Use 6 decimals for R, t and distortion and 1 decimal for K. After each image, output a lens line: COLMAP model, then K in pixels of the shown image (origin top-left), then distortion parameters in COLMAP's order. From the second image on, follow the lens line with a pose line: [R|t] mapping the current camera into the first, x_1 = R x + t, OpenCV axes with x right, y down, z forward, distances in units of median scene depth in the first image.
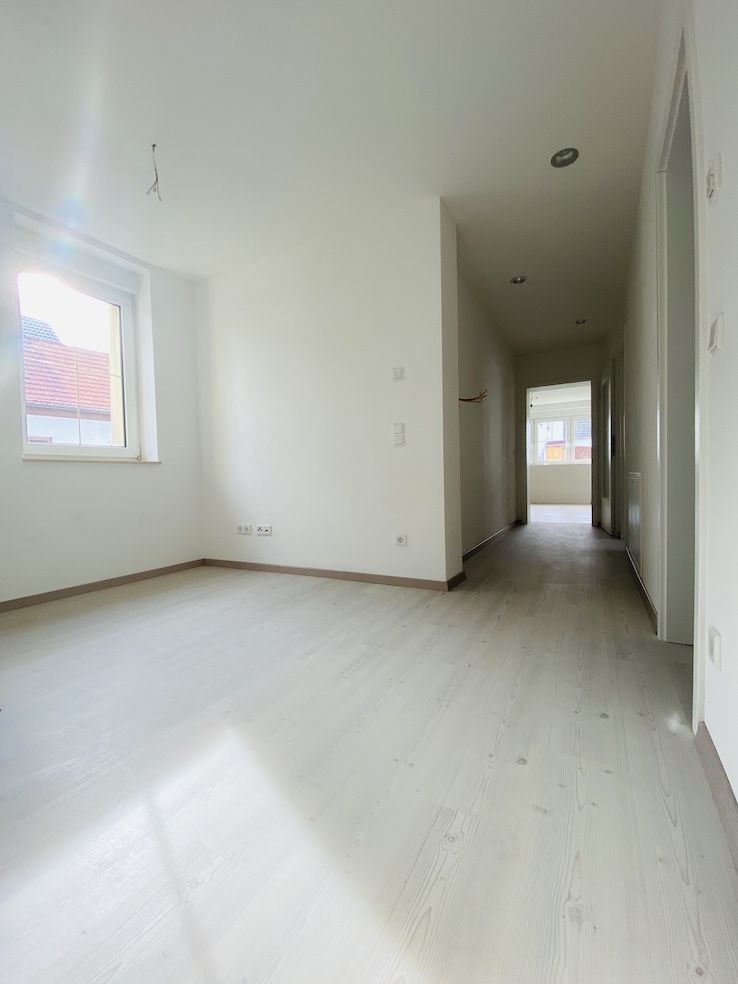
lens RADIAL K [[398.3, 0, 368.7], [0, 398.3, 490.4], [0, 0, 1]] dist [-0.015207, -0.001329]
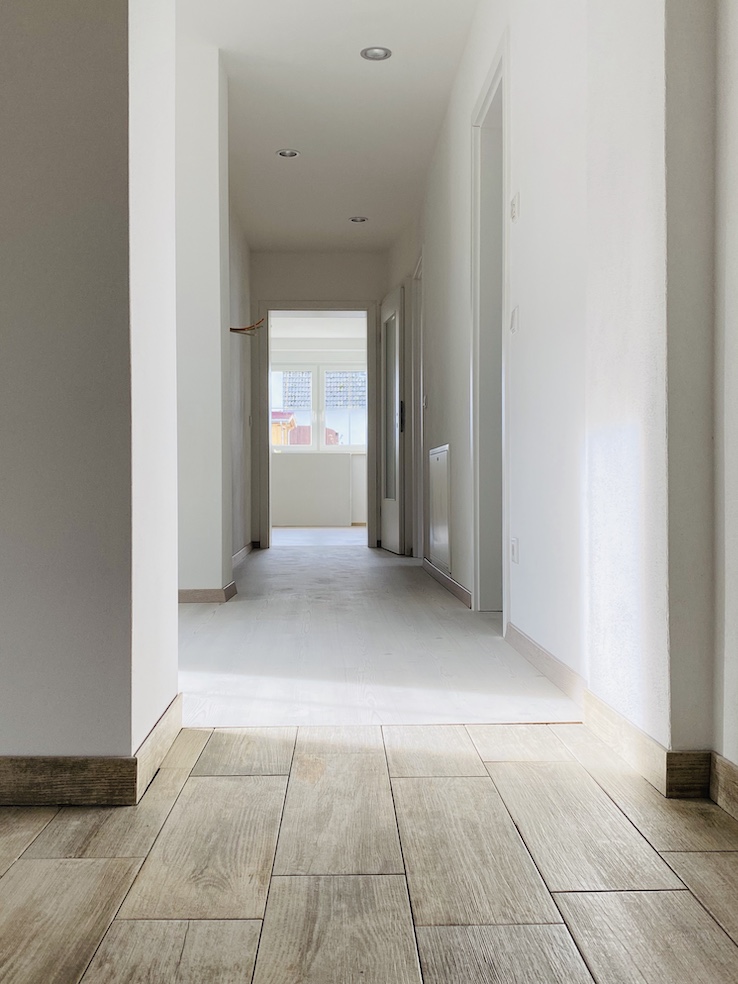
lens RADIAL K [[1007.6, 0, 369.5], [0, 1007.6, 490.7], [0, 0, 1]] dist [-0.015717, 0.000000]
pose [[0.845889, 0.021343, 0.532931, -0.318559], [-0.000853, 0.999252, -0.038665, 0.075144], [-0.533358, 0.032252, 0.845275, -0.381637]]
